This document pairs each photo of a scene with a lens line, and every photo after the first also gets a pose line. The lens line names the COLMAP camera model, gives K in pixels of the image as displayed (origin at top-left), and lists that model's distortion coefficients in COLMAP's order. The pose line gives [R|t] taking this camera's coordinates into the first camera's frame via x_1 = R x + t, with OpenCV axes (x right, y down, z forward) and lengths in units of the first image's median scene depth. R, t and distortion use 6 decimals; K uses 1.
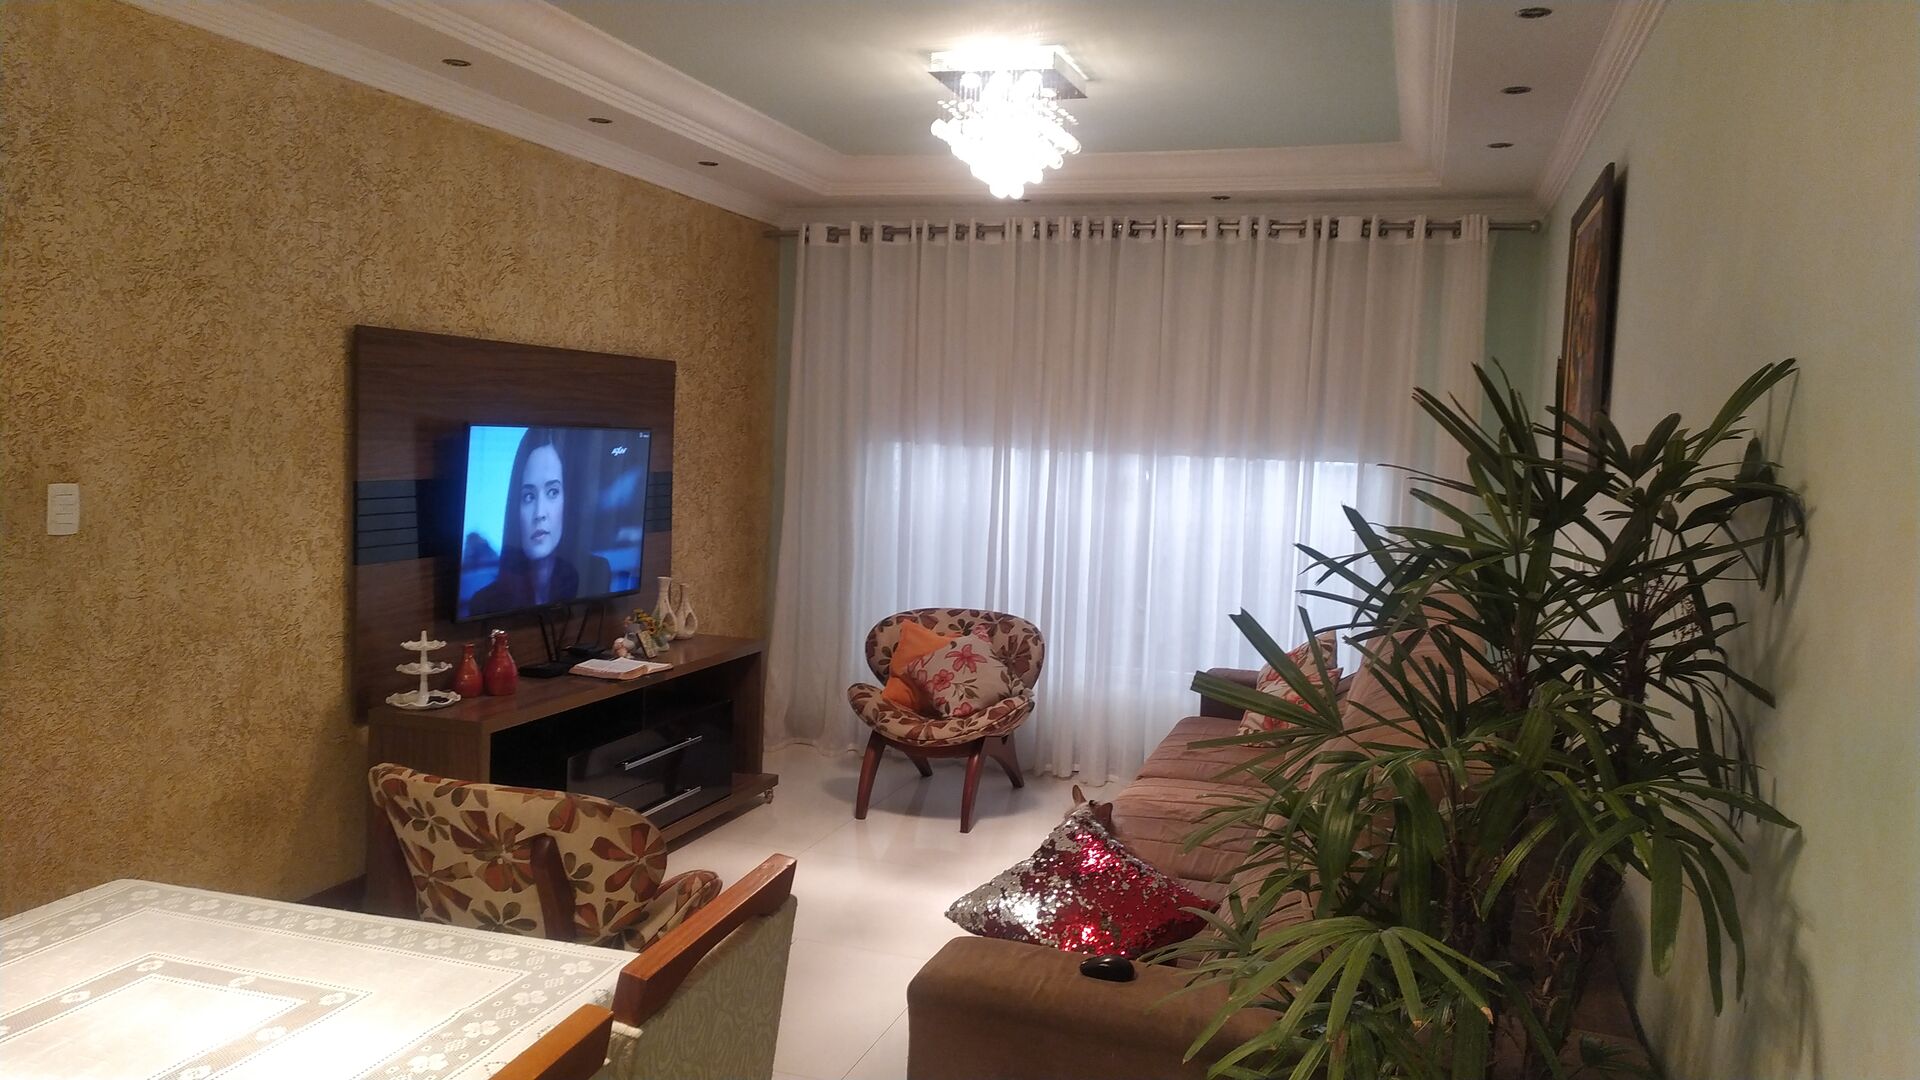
lens RADIAL K [[1432.6, 0, 959.3], [0, 1432.6, 543.0], [0, 0, 1]] dist [0.054036, -0.048576]
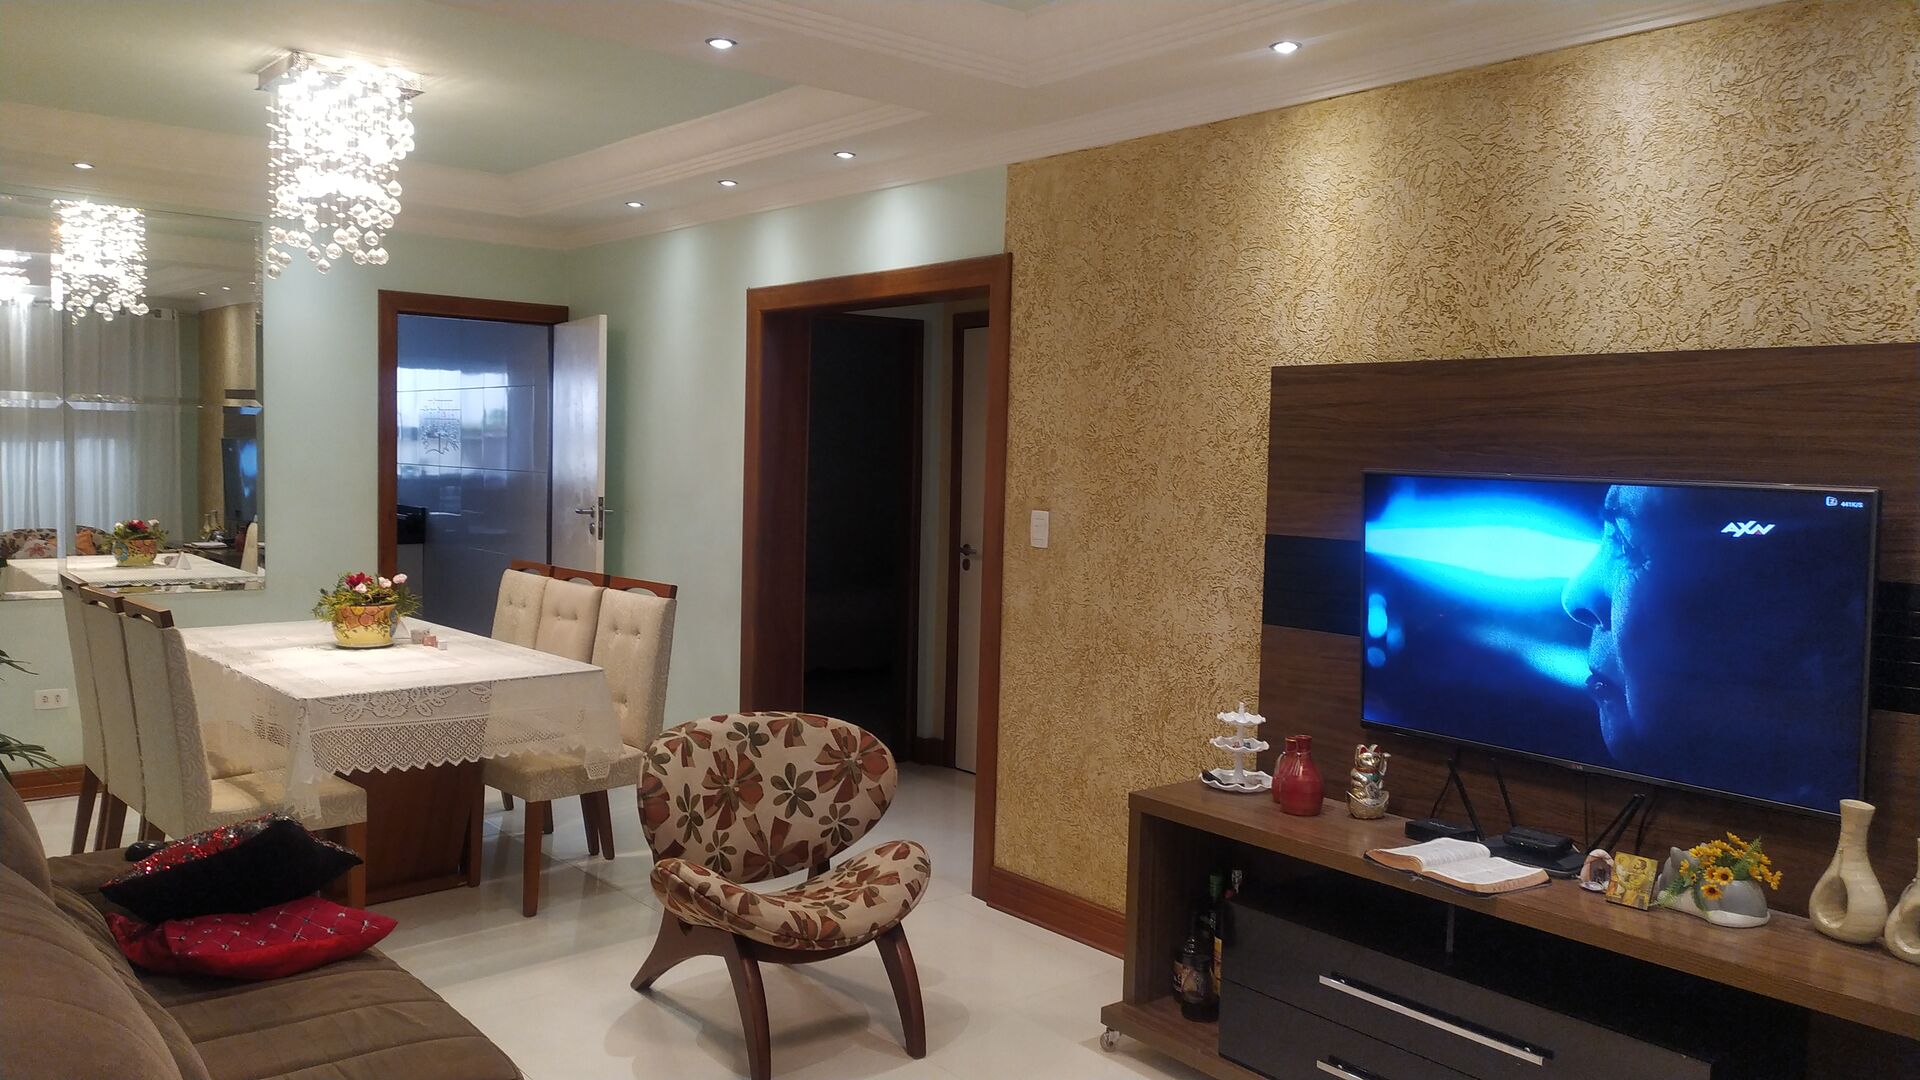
lens RADIAL K [[1432.6, 0, 943.9], [0, 1432.6, 535.1], [0, 0, 1]] dist [0.054036, -0.048576]
pose [[-0.538886, 0.000143, -0.842379, 0.467393], [-0.112250, 0.991070, 0.071976, -0.083379], [0.834866, 0.133344, -0.534058, 1.296336]]
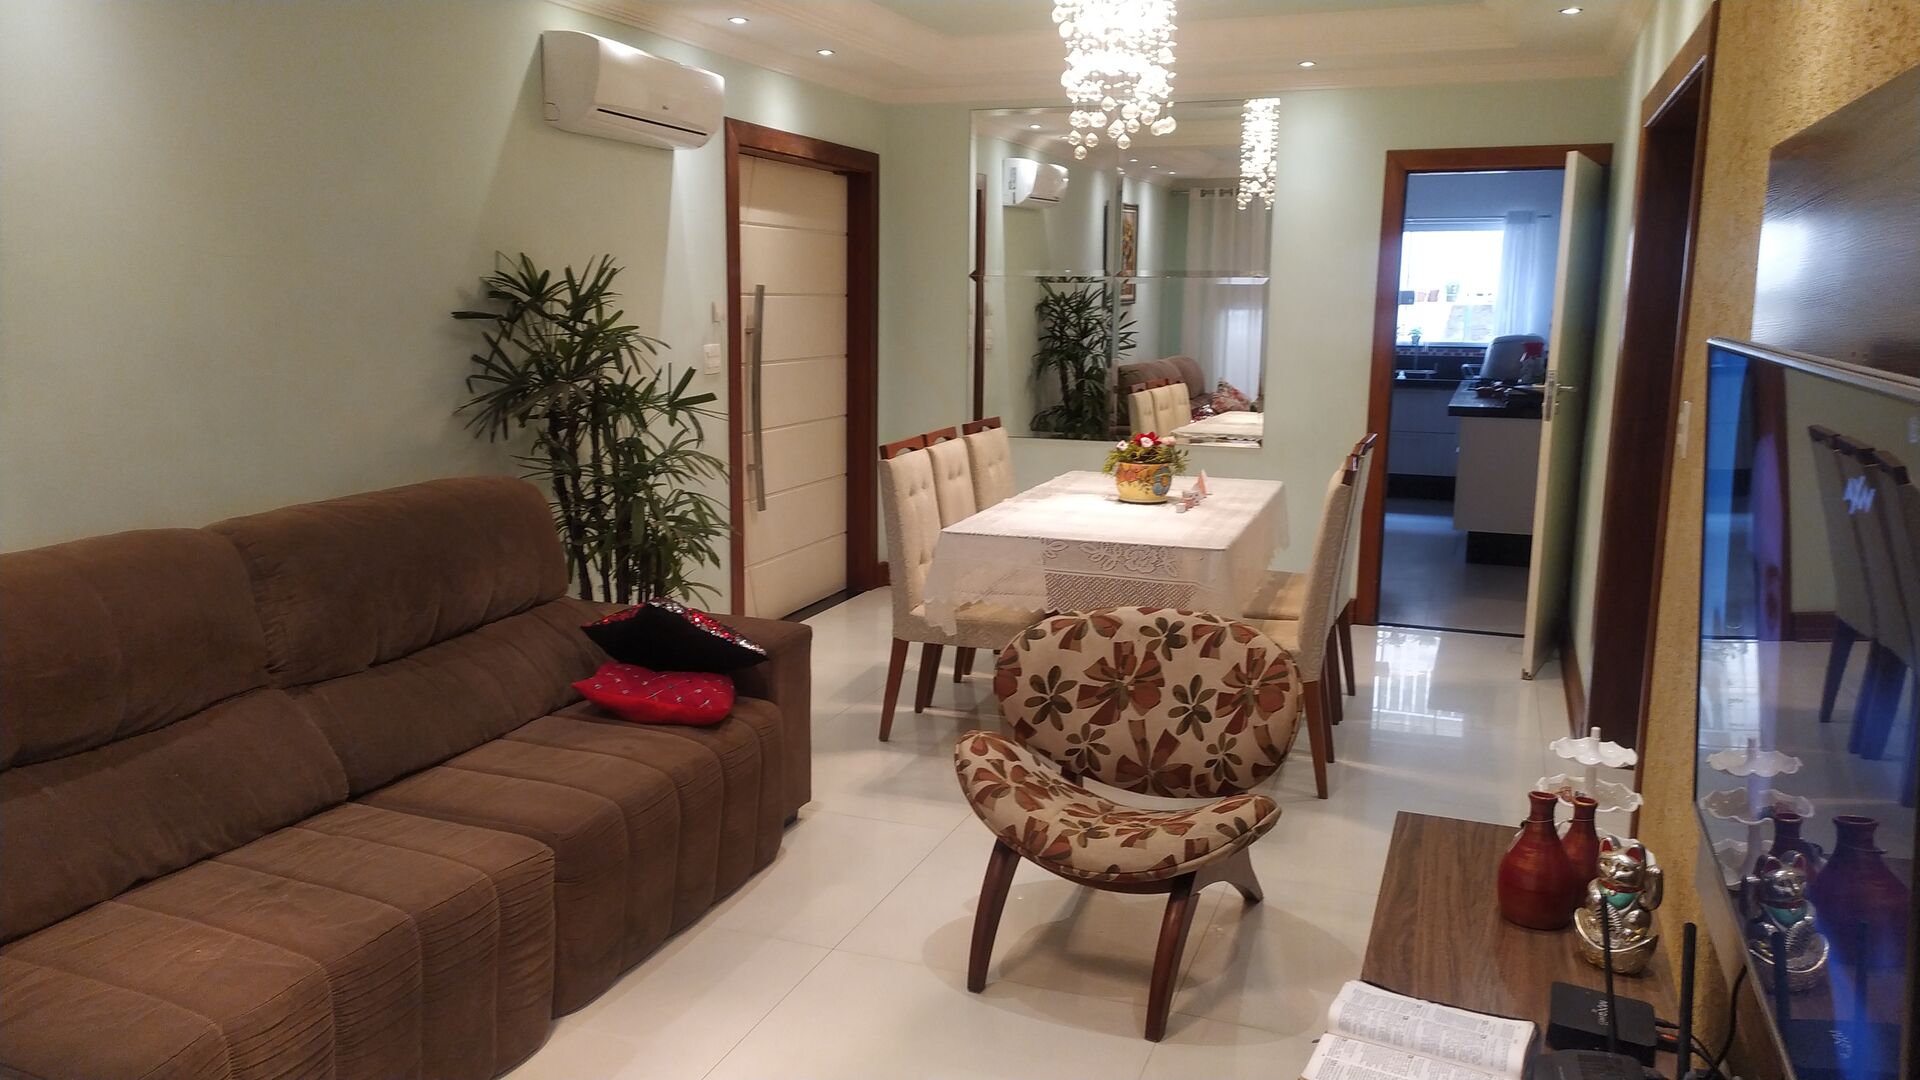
lens RADIAL K [[1432.6, 0, 958.4], [0, 1432.6, 521.8], [0, 0, 1]] dist [0.054036, -0.048576]
pose [[-0.996824, -0.056134, 0.056491, -0.177076], [-0.041088, 0.970151, 0.238996, -0.130396], [-0.068220, 0.235915, -0.969376, 1.510053]]
